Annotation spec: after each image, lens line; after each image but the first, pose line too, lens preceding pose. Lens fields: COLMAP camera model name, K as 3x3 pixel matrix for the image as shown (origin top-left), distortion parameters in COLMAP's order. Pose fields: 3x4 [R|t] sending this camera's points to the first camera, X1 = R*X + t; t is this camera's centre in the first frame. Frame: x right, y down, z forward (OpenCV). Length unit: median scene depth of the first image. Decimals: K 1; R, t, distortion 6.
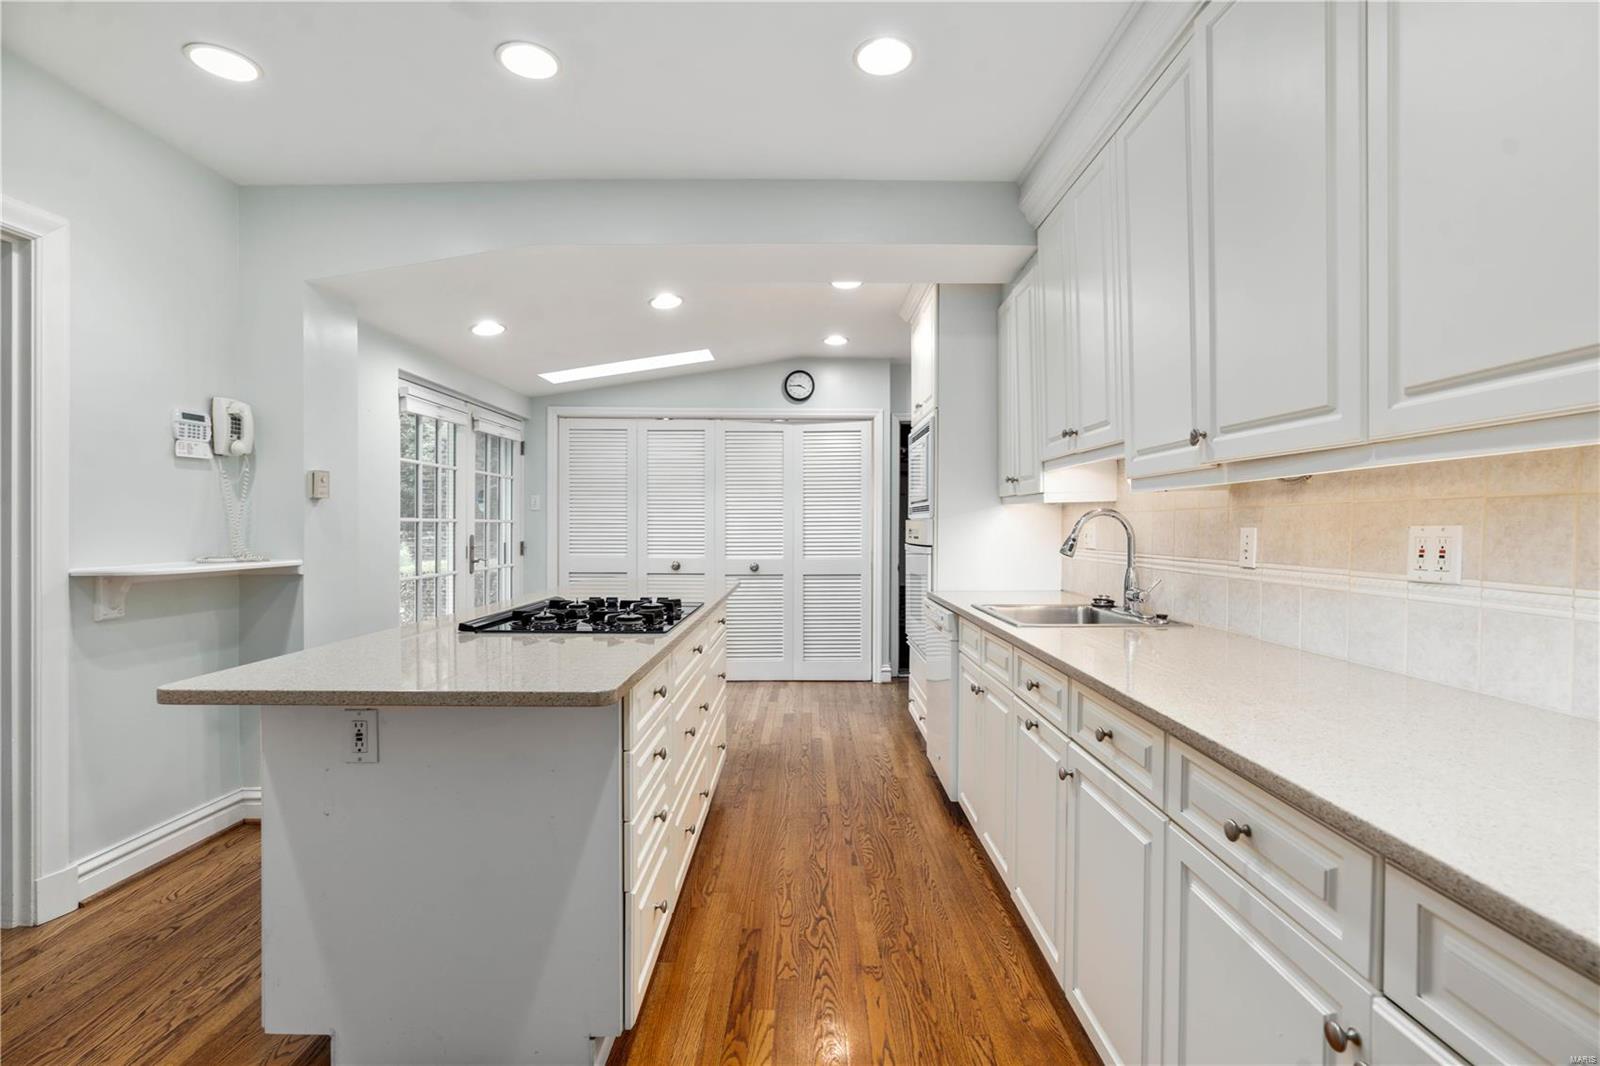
lens RADIAL K [[727.7, 0, 802.6], [0, 727.7, 525.3], [0, 0, 1]] dist [-0.011566, 0.004011]
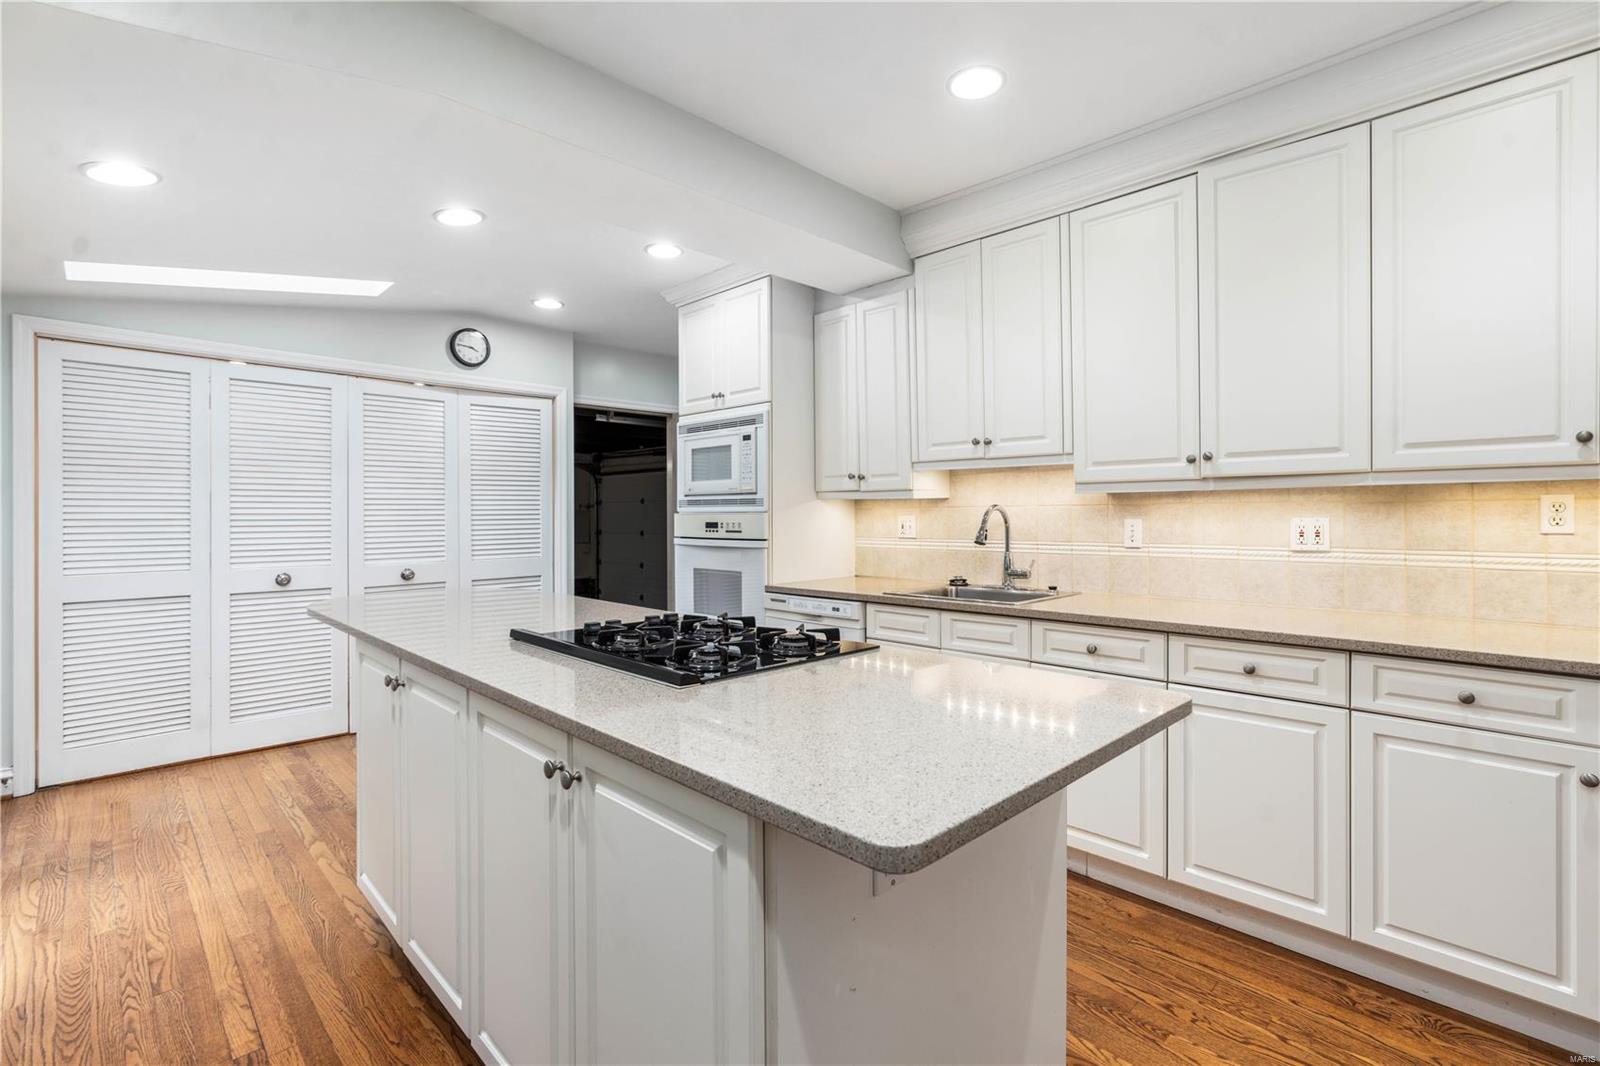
lens RADIAL K [[727.7, 0, 802.9], [0, 727.7, 520.6], [0, 0, 1]] dist [-0.011566, 0.004011]
pose [[0.707923, -0.009078, 0.706232, -0.493183], [0.004745, 0.999956, 0.008097, -0.005544], [-0.706274, -0.002381, 0.707935, 0.254911]]
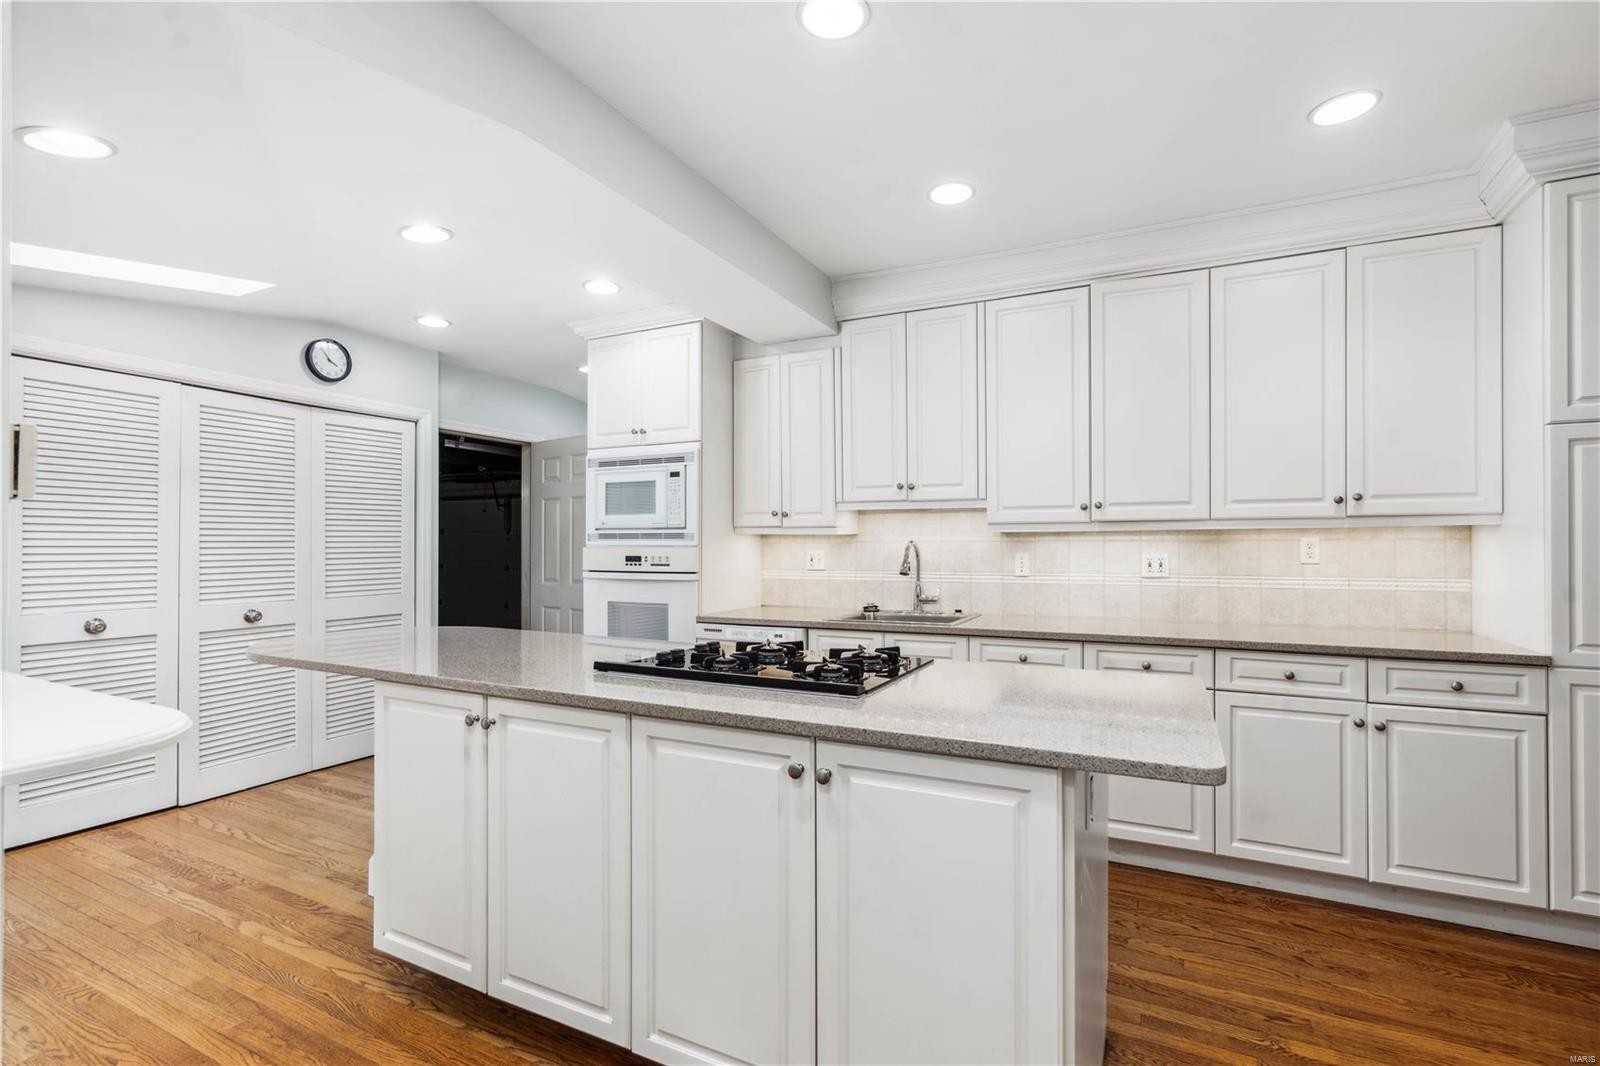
lens RADIAL K [[727.7, 0, 801.9], [0, 727.7, 546.7], [0, 0, 1]] dist [-0.011566, 0.004011]
pose [[0.441973, -0.002129, 0.897026, -0.693960], [0.001811, 0.999997, 0.001481, -0.009902], [-0.897027, 0.000970, 0.441975, 0.400058]]
